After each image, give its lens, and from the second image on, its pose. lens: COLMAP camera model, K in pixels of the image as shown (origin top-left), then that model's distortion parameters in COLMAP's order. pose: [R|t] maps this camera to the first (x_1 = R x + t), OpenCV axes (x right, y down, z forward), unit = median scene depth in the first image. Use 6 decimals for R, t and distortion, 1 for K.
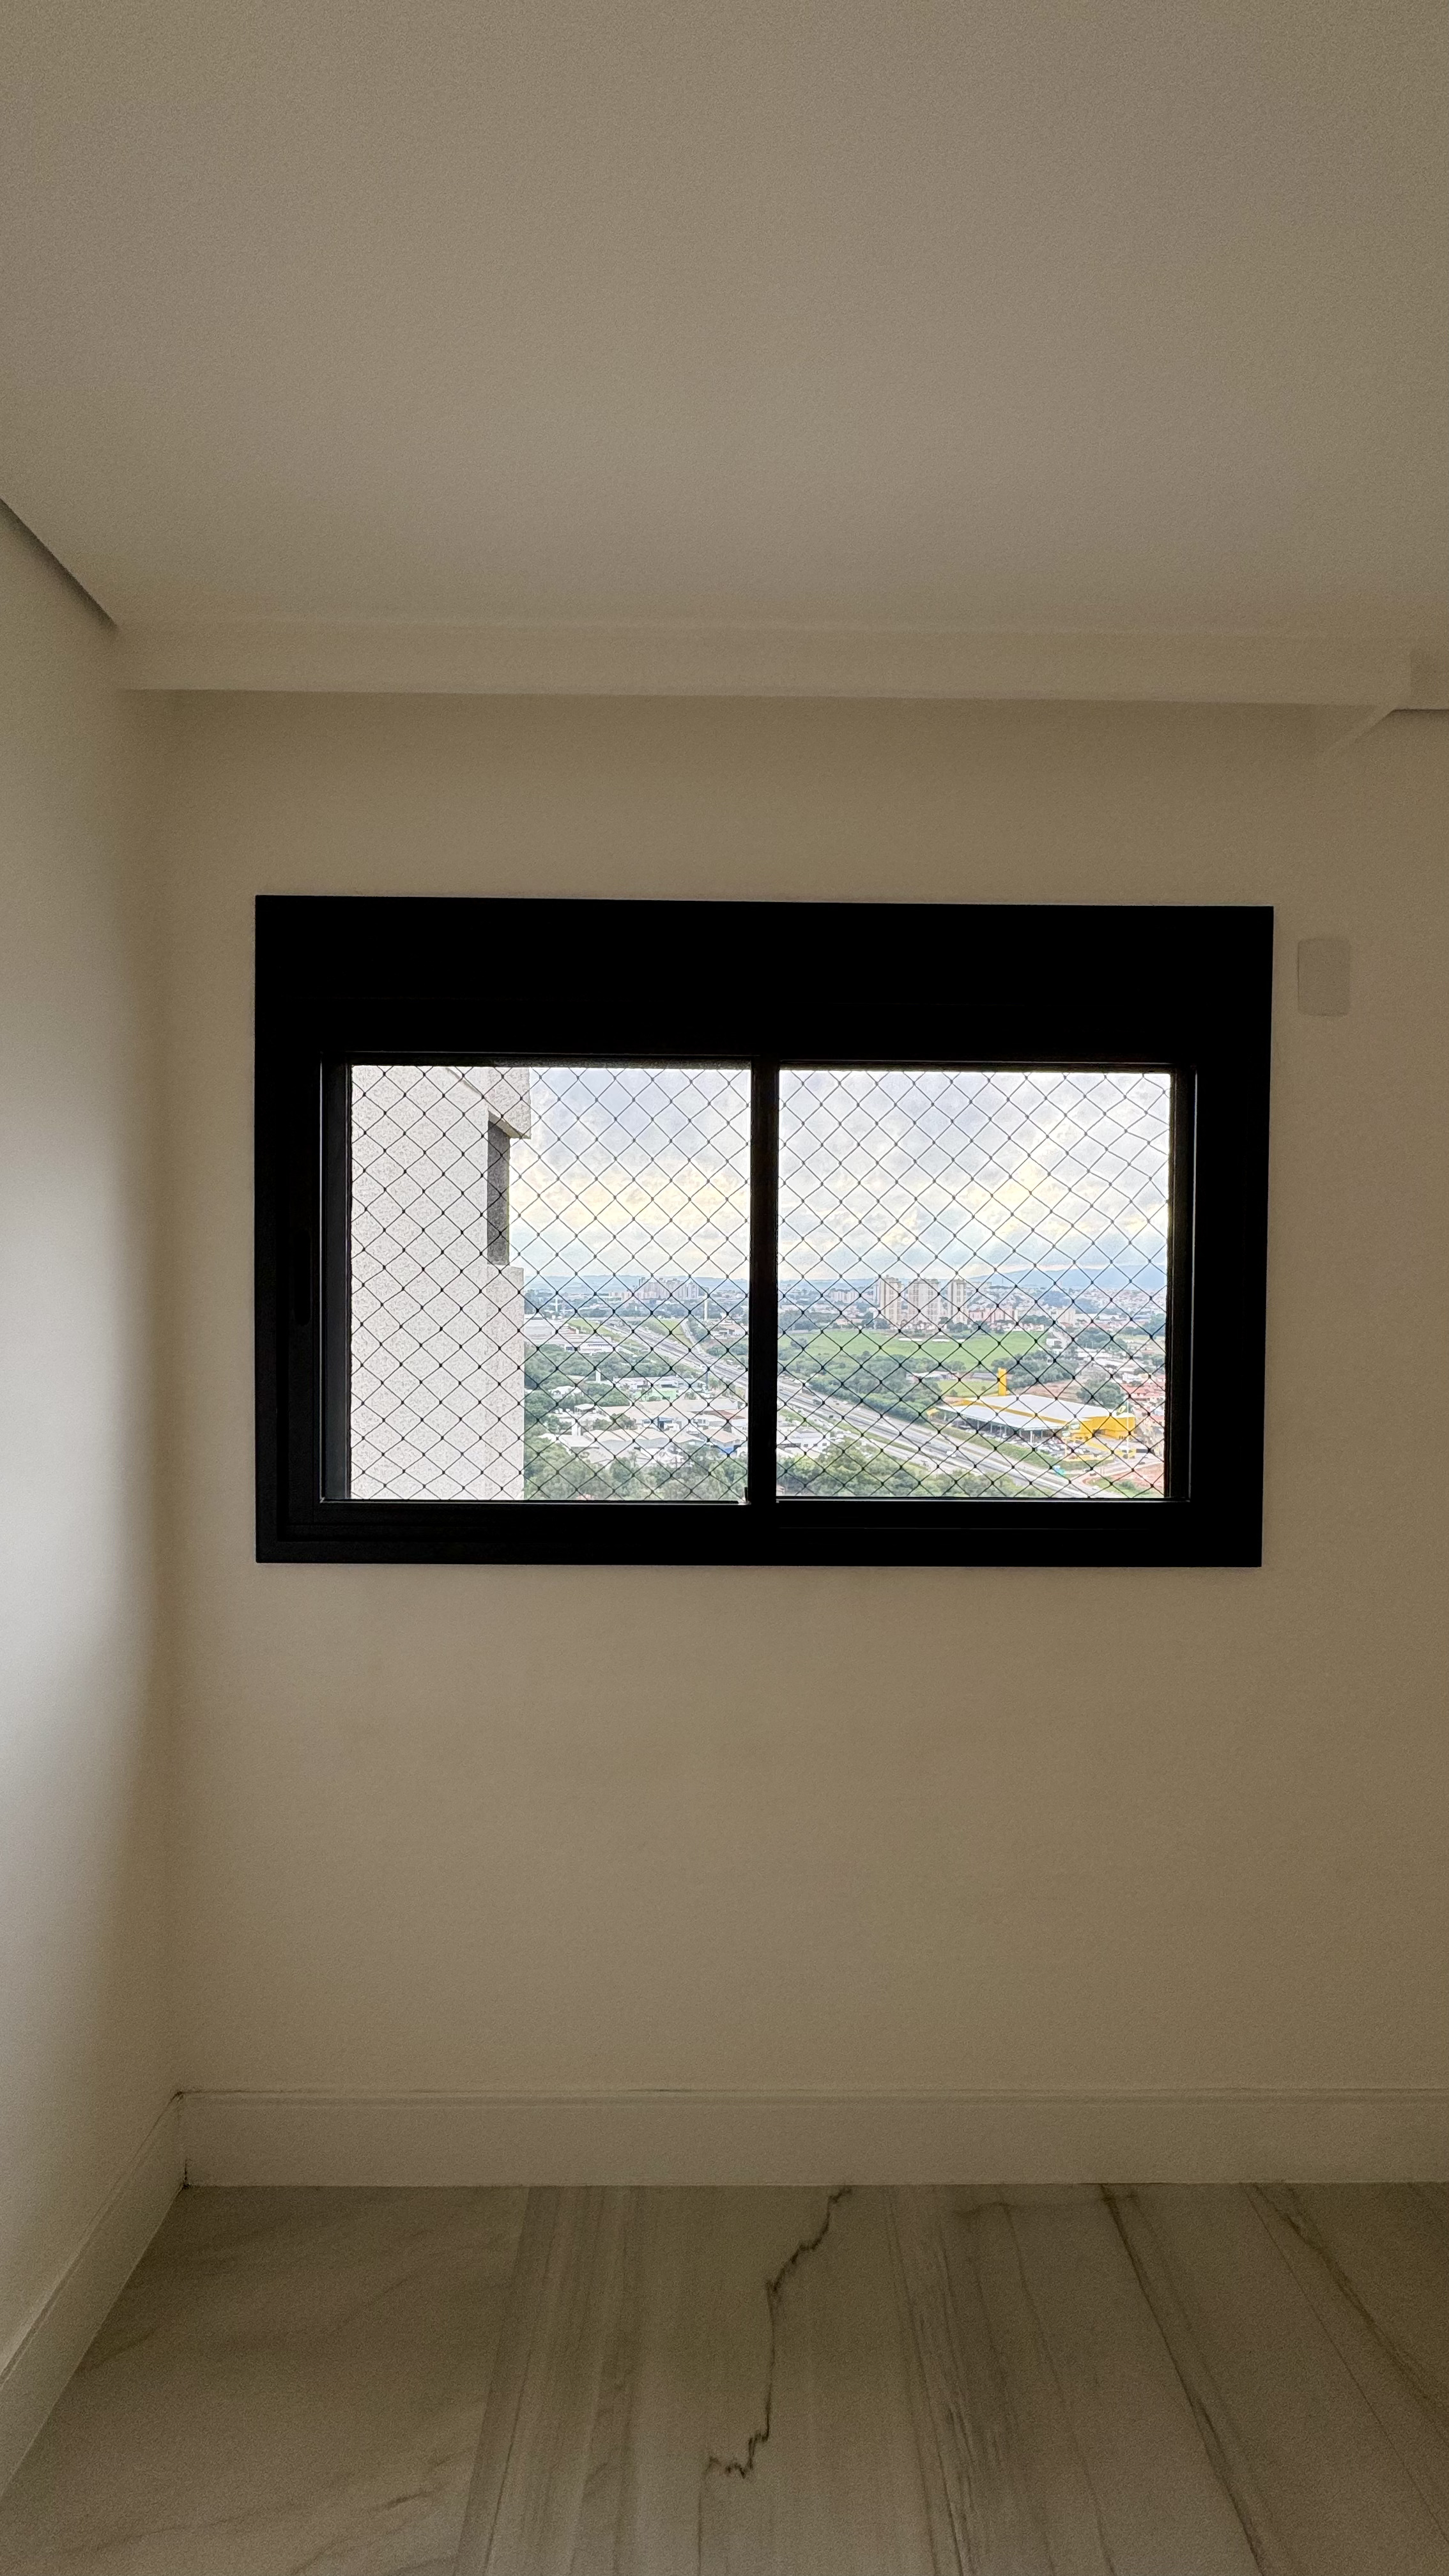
lens RADIAL K [[1031.4, 0, 725.2], [0, 1031.4, 1293.8], [0, 0, 1]] dist [-0.000568, 0.000087]
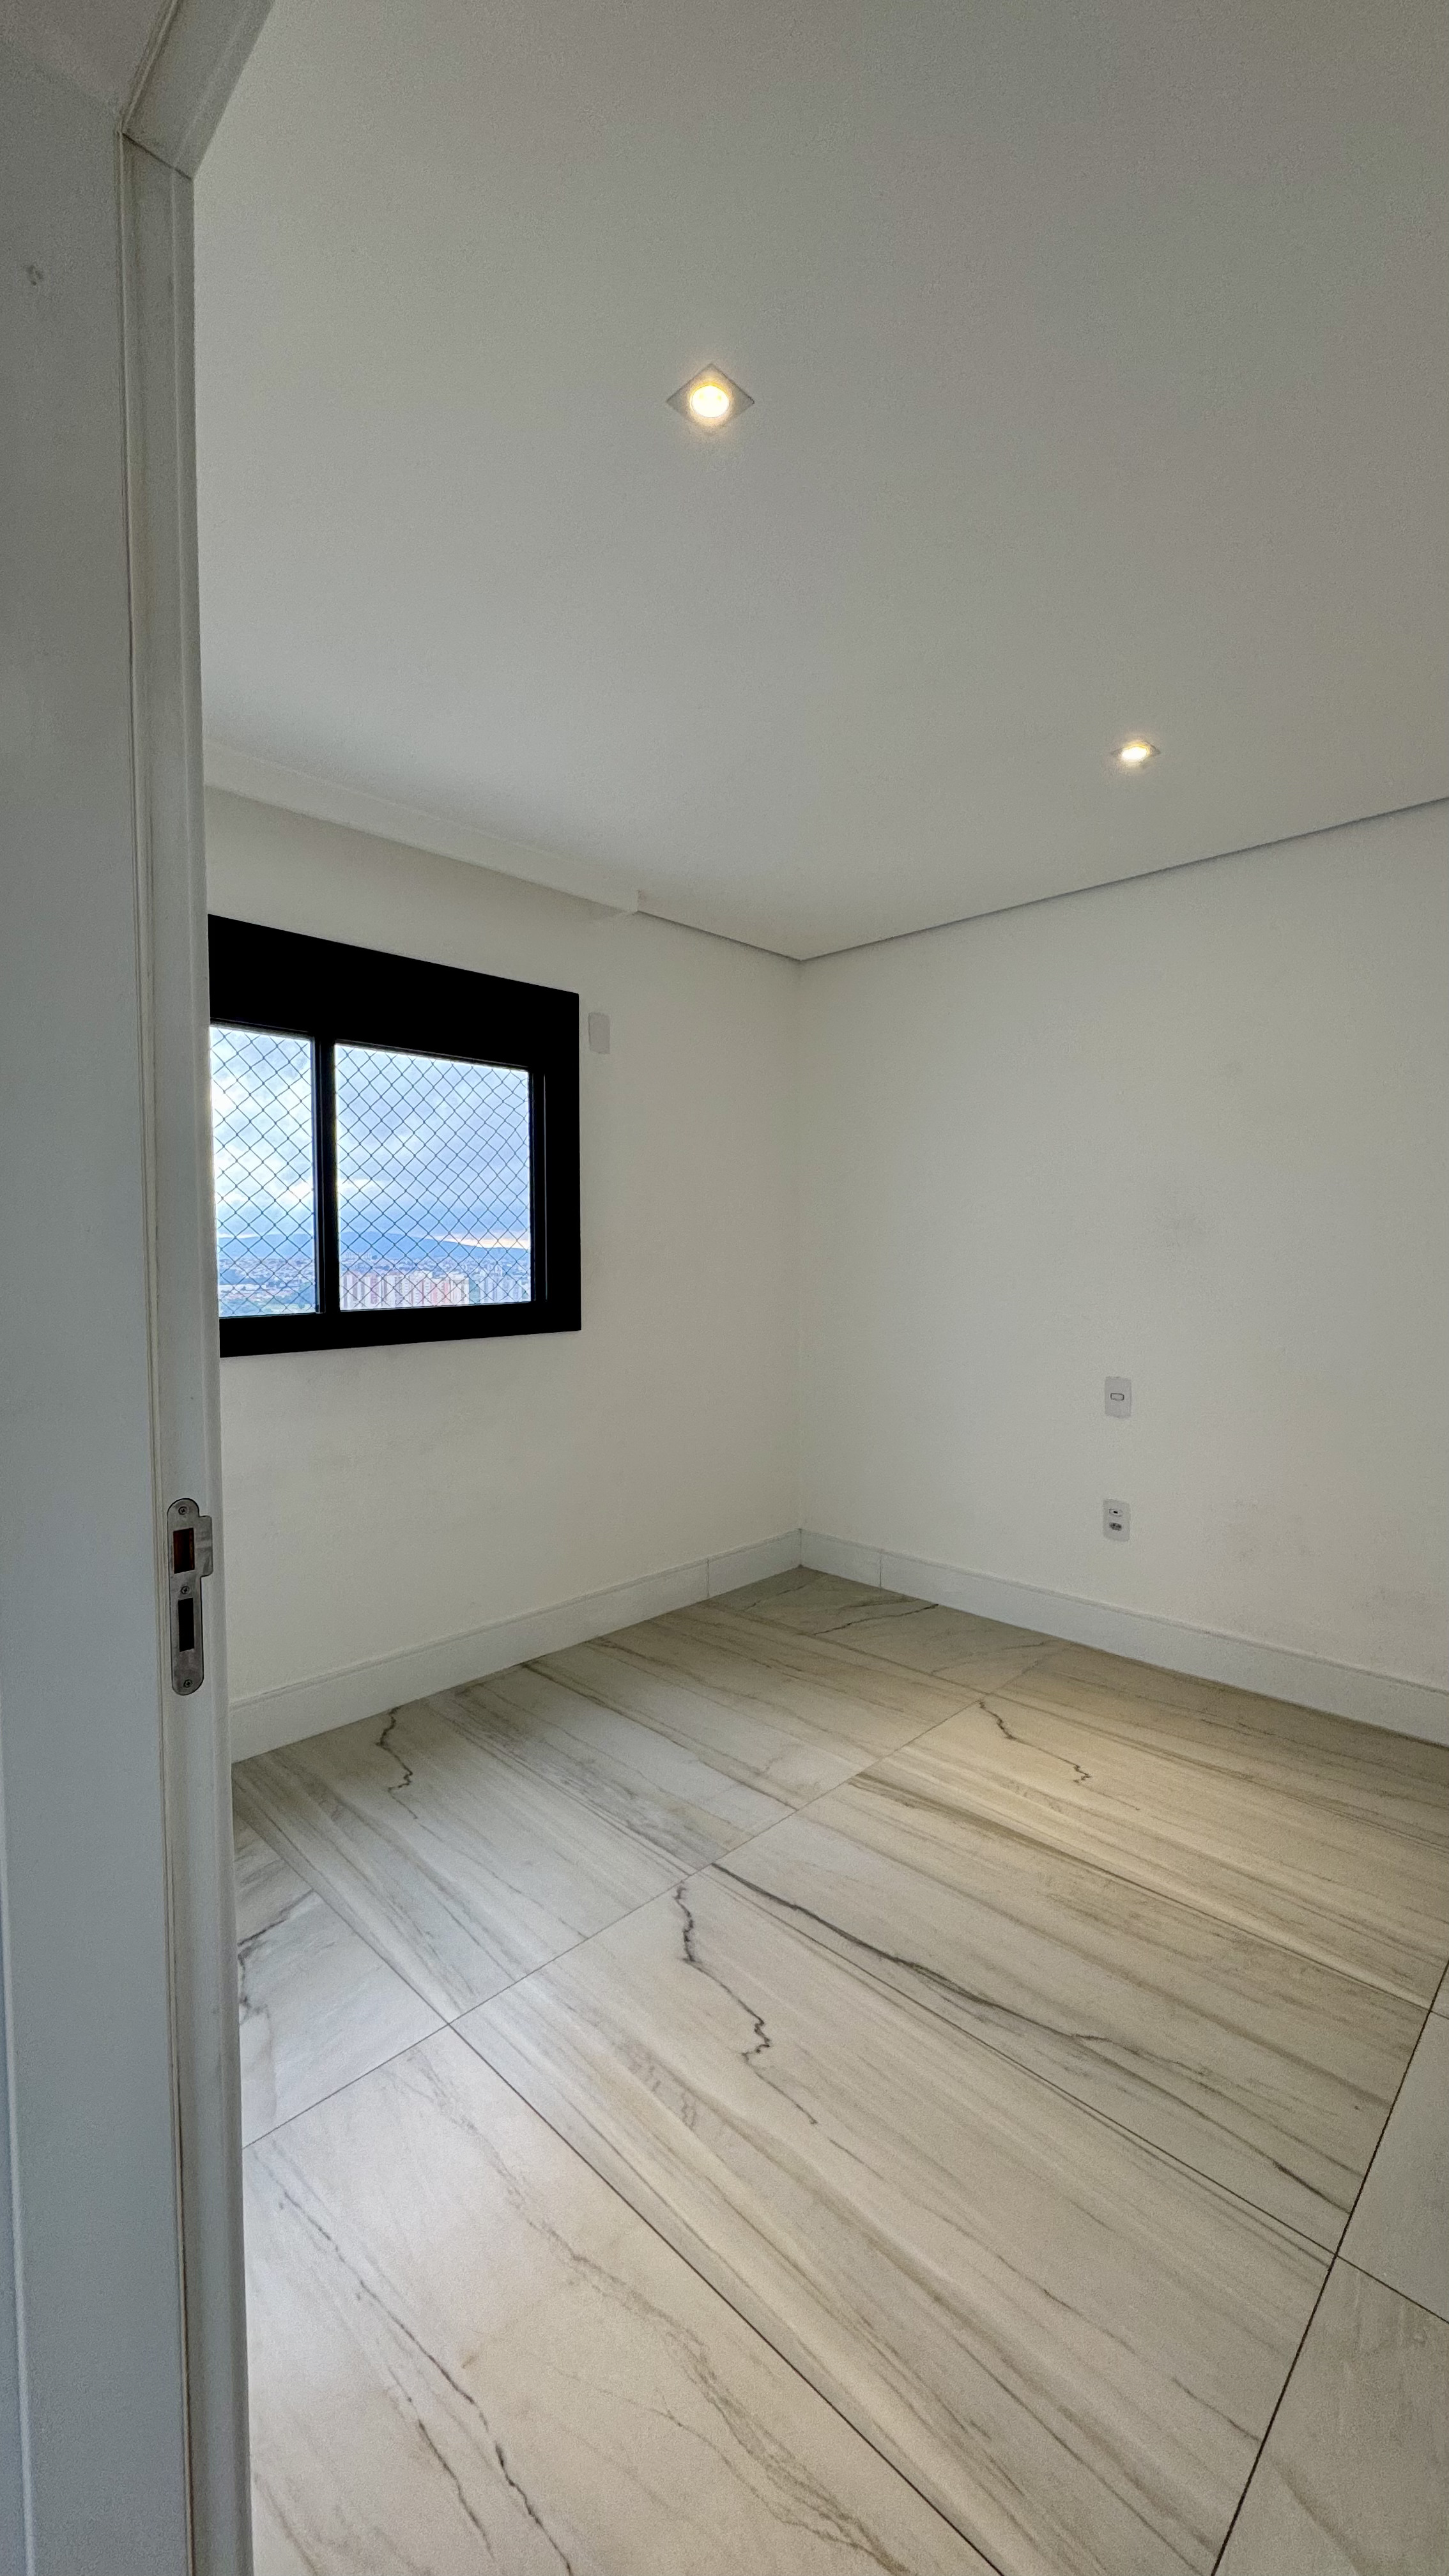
lens RADIAL K [[1031.4, 0, 725.2], [0, 1031.4, 1293.8], [0, 0, 1]] dist [-0.000568, 0.000087]
pose [[0.704386, -0.040615, 0.708655, -0.680150], [0.018823, 0.999079, 0.038549, 0.123941], [-0.709568, -0.013814, 0.704502, -0.584313]]
